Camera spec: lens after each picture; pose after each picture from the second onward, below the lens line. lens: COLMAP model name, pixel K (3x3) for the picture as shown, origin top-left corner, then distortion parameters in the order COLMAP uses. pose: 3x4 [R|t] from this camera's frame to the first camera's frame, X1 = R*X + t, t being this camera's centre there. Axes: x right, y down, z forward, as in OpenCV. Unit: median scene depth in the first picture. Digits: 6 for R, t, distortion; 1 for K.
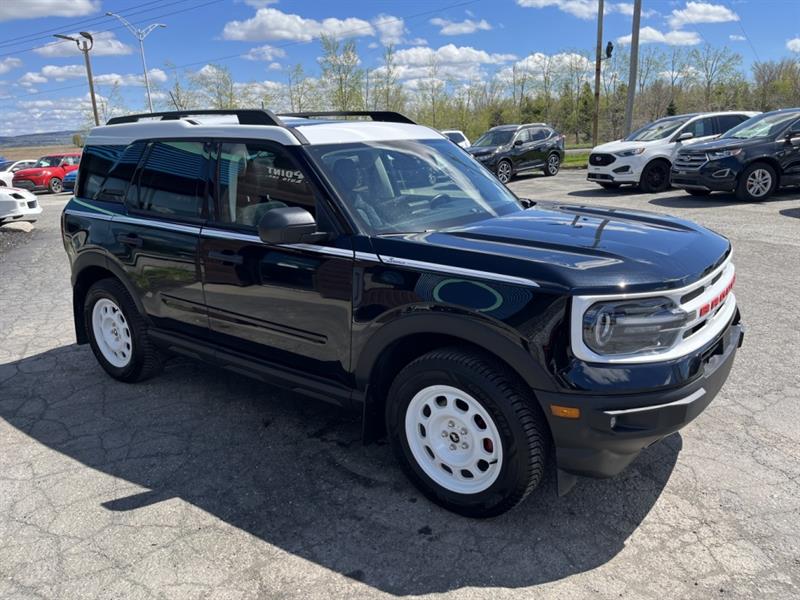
lens RADIAL K [[600.7, 0, 401.0], [0, 600.7, 294.2], [0, 0, 1]] dist [0.072076, -0.101570]
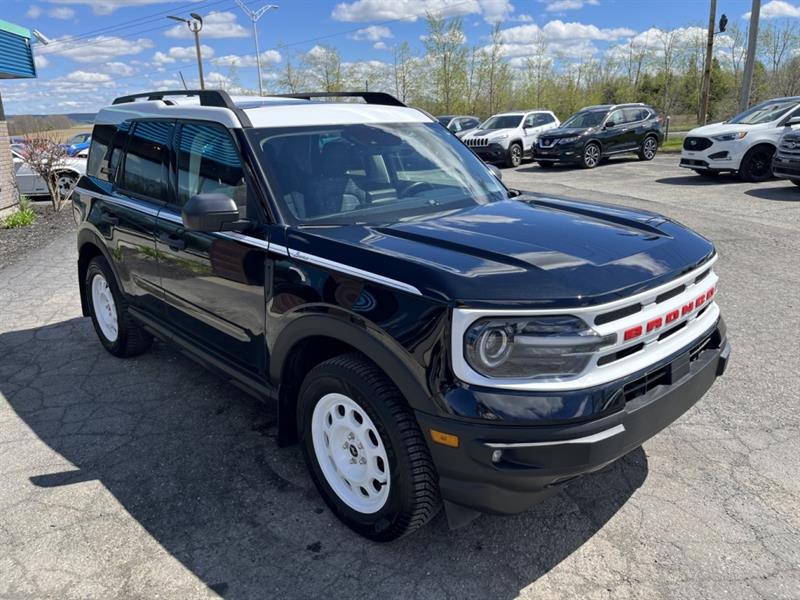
lens RADIAL K [[598.7, 0, 396.1], [0, 598.7, 291.1], [0, 0, 1]] dist [0.064488, -0.085690]
pose [[0.984129, 0.057344, -0.167932, 0.215315], [-0.052626, 0.998088, 0.032414, -0.028618], [0.169470, -0.023062, 0.985266, 0.083186]]
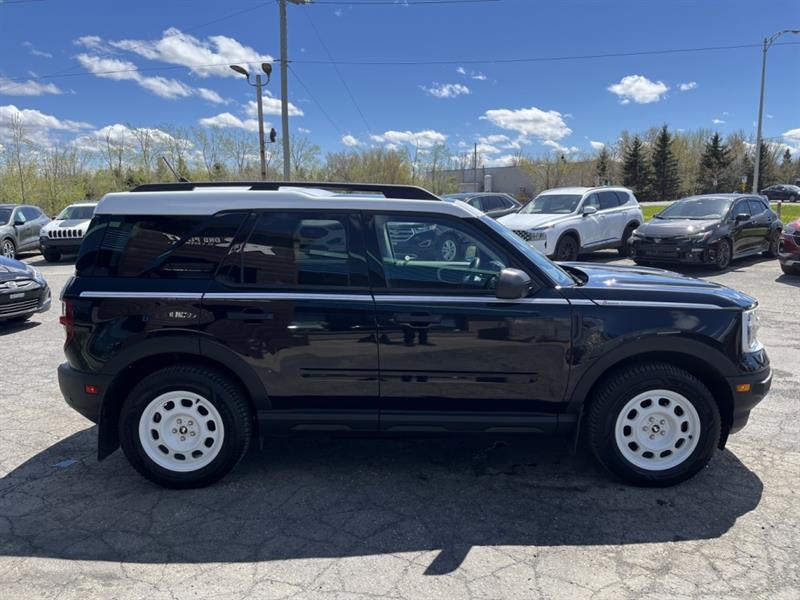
lens RADIAL K [[601.4, 0, 400.0], [0, 601.4, 300.0], [0, 0, 1]] dist [0.064946, -0.081119]
pose [[0.804057, -0.067493, 0.590709, -0.851278], [0.131324, 0.989158, -0.065736, -0.025495], [-0.579867, 0.130430, 0.804203, 0.146366]]
